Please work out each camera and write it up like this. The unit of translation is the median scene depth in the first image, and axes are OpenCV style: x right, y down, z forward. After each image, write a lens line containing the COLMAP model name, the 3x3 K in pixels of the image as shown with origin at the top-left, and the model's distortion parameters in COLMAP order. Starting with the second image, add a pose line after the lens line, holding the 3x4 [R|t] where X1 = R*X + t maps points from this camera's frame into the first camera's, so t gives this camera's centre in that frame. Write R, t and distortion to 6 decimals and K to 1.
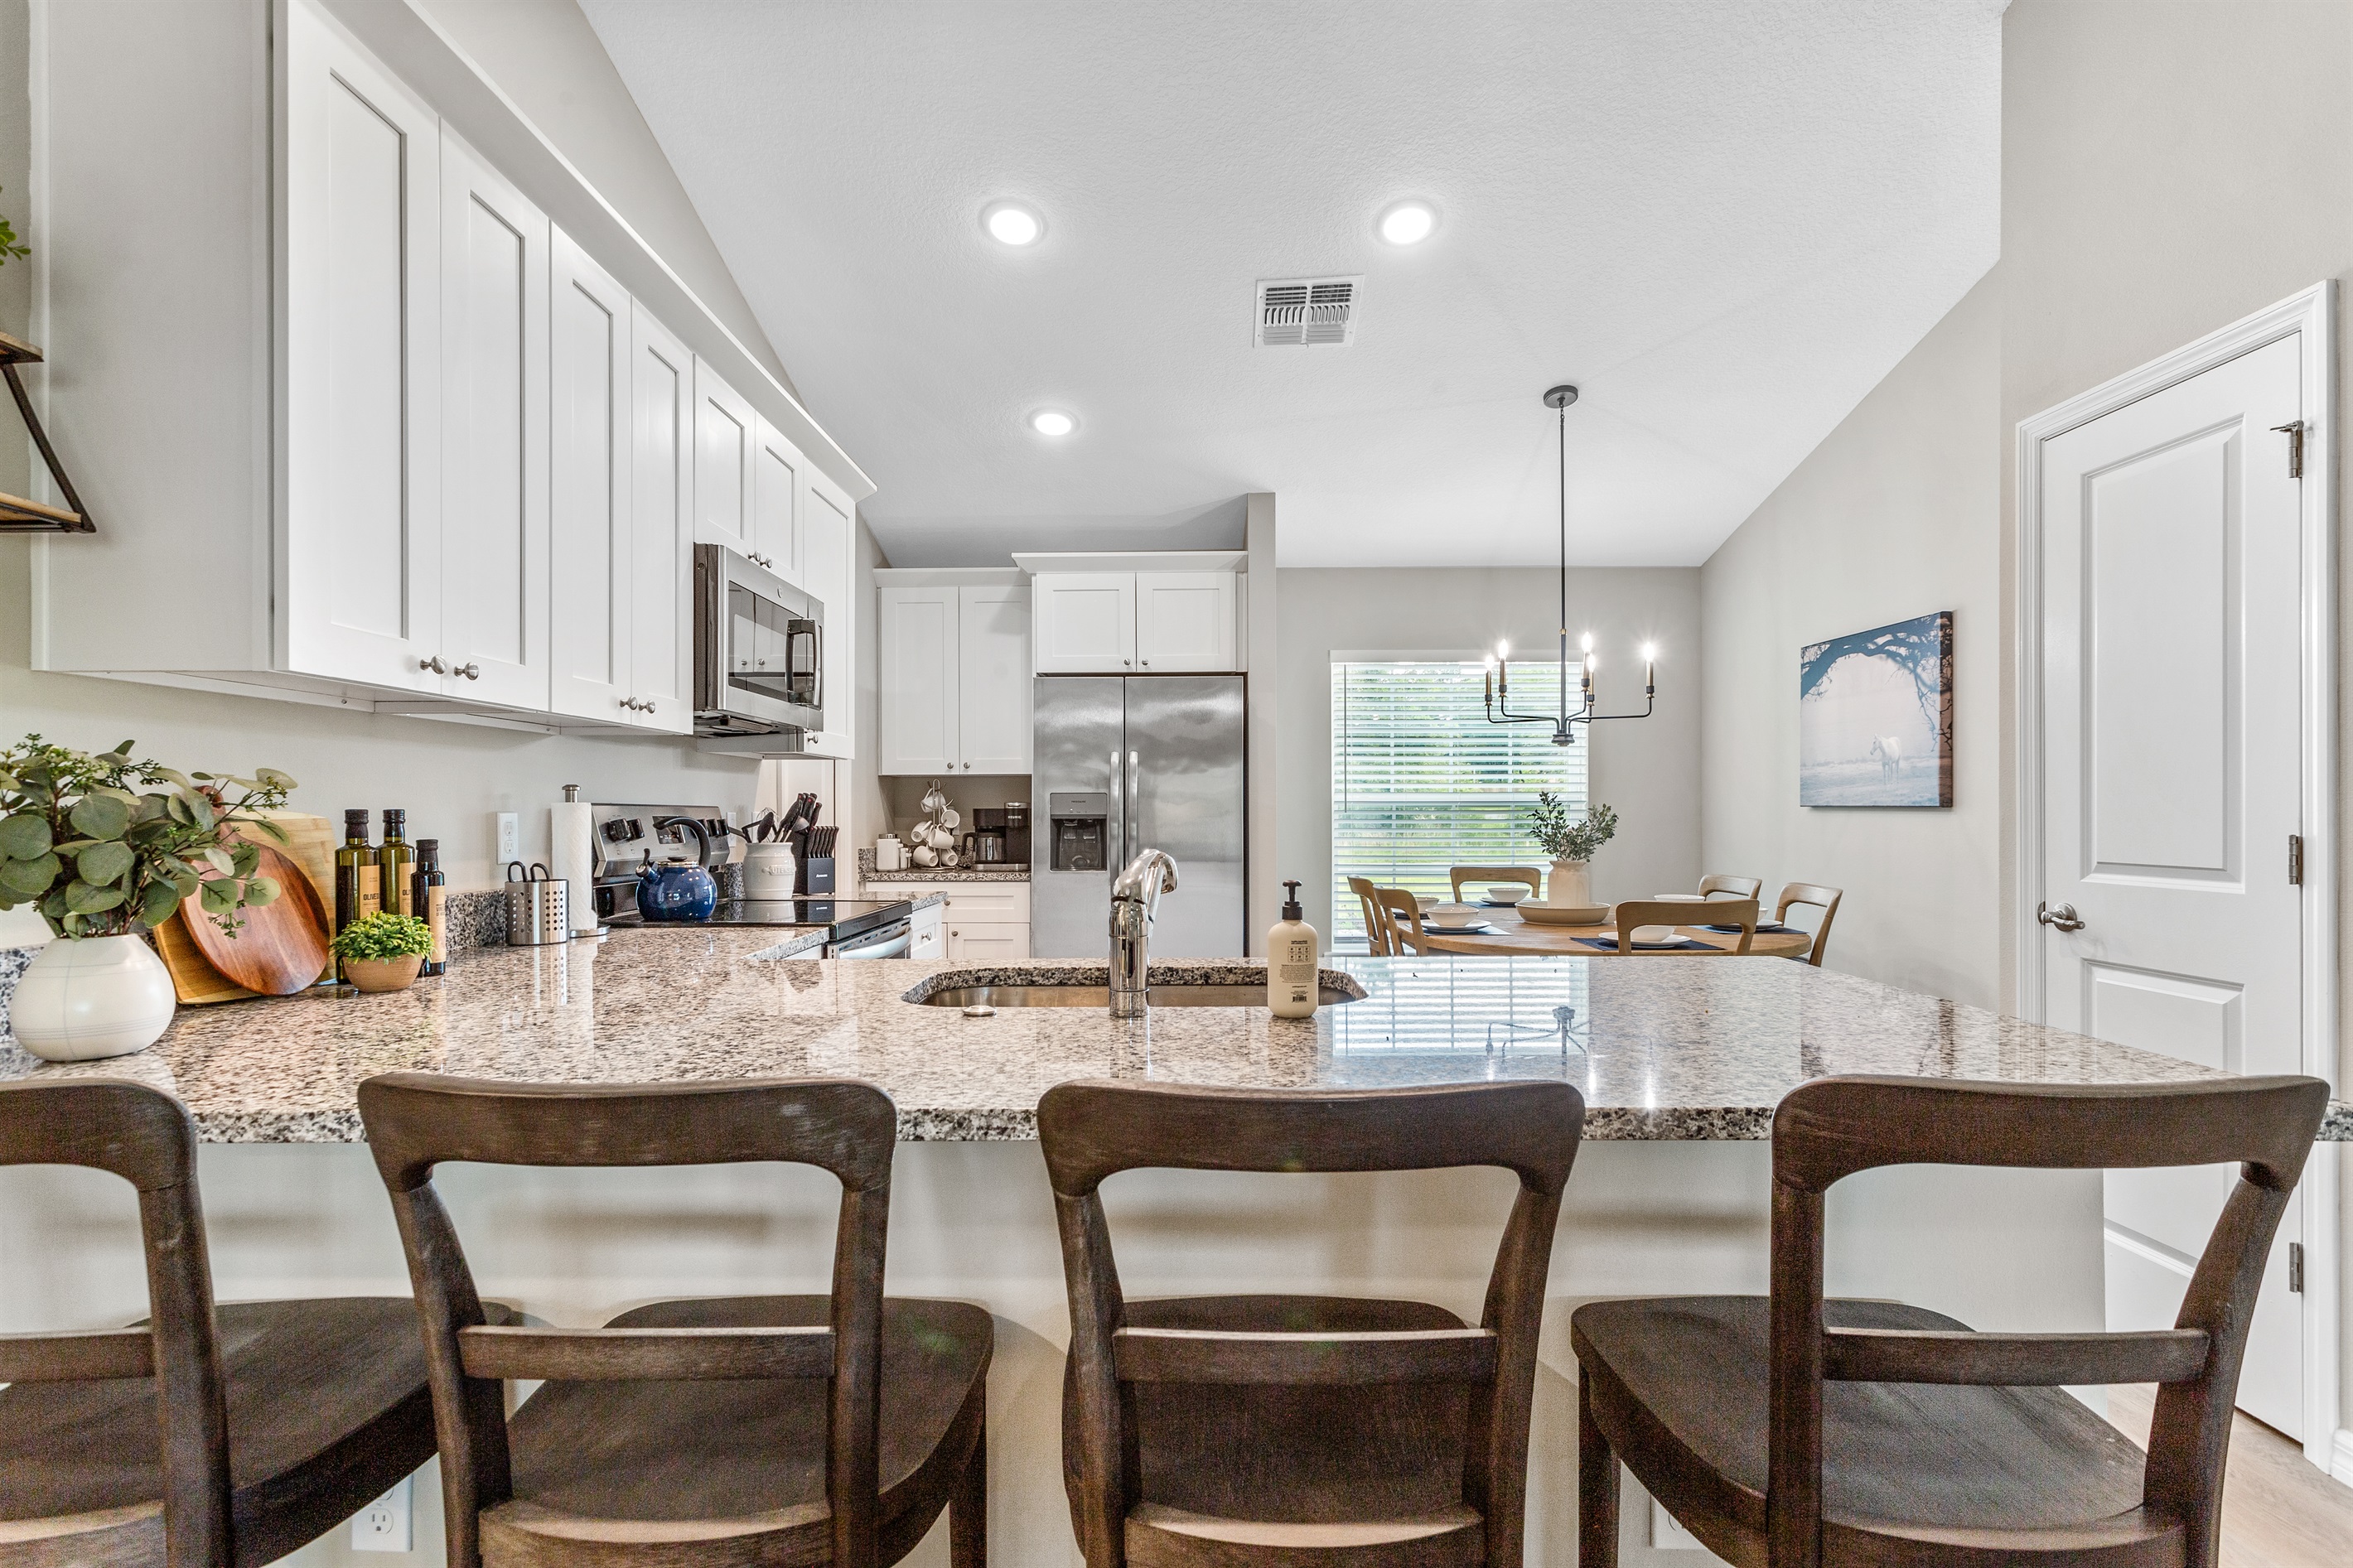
lens RADIAL K [[1196.0, 0, 1174.7], [0, 1196.0, 812.2], [0, 0, 1]] dist [0.001815, 0.000261]
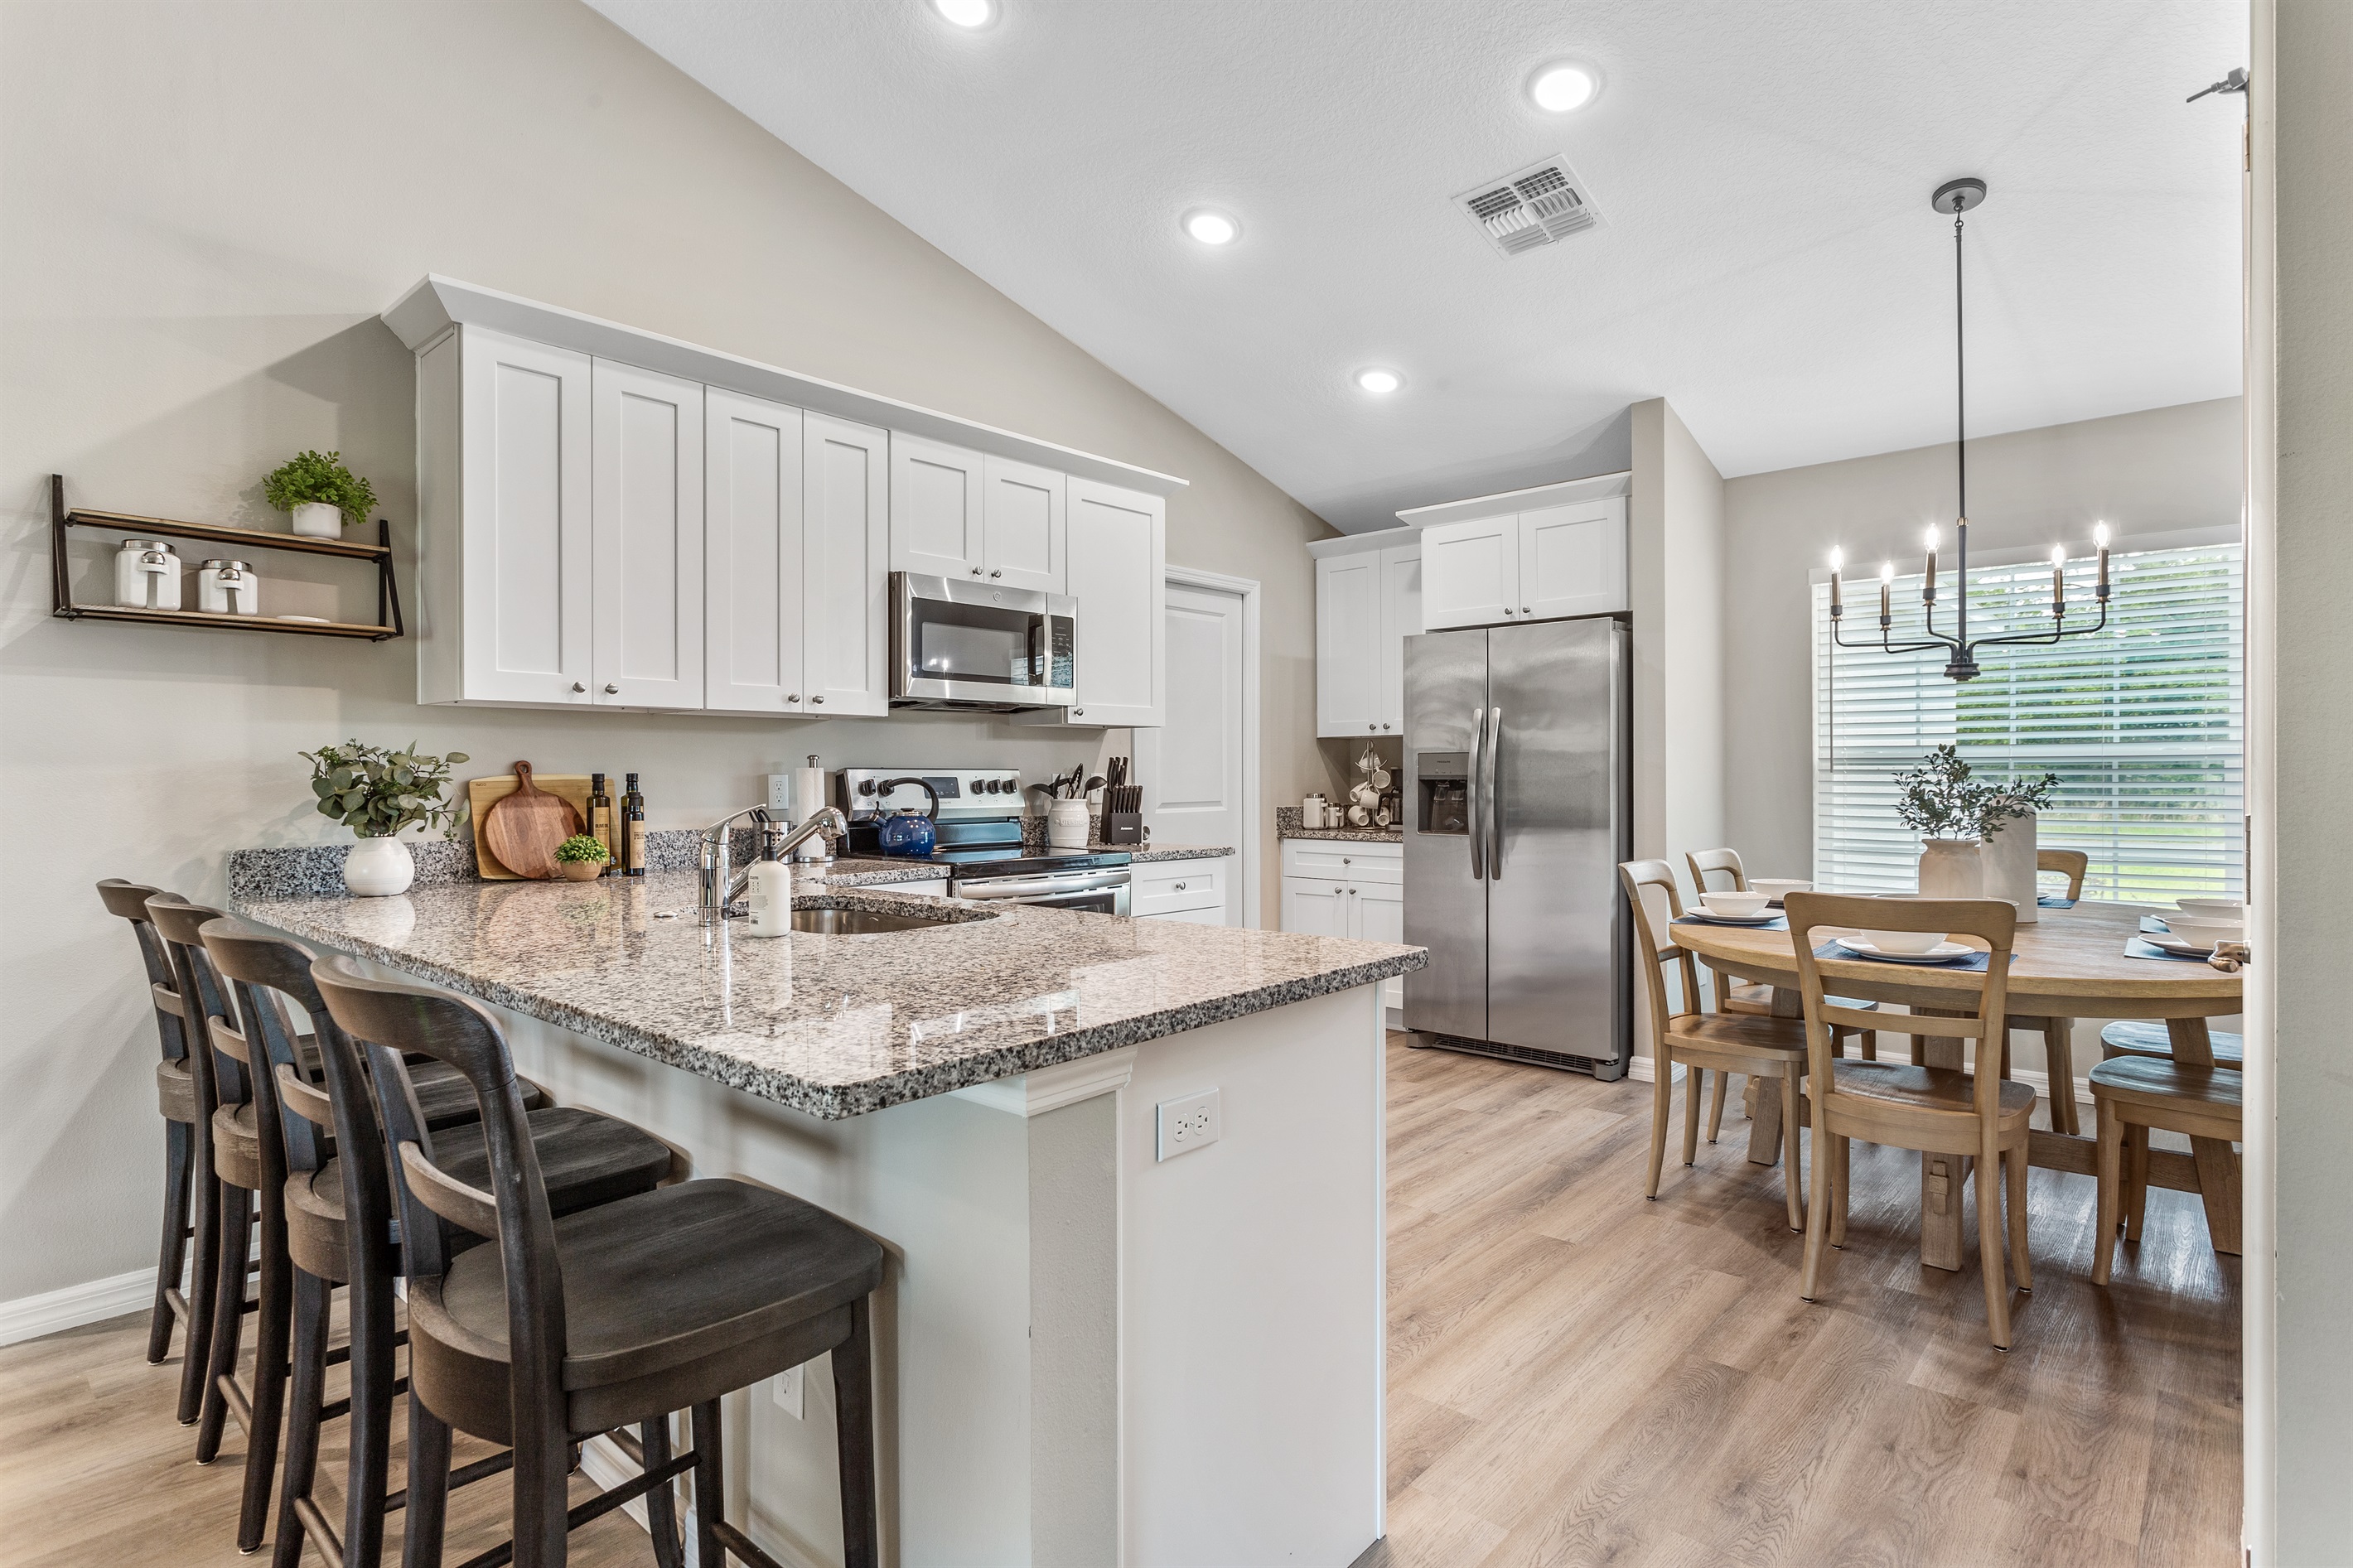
lens RADIAL K [[1261.9, 0, 1184.3], [0, 1261.9, 772.1], [0, 0, 1]] dist [-0.003762, -0.000945]
pose [[0.730104, -0.001465, -0.683335, 0.494838], [0.002172, 0.999998, 0.000177, -0.001203], [0.683333, -0.001614, 0.730105, 0.125783]]
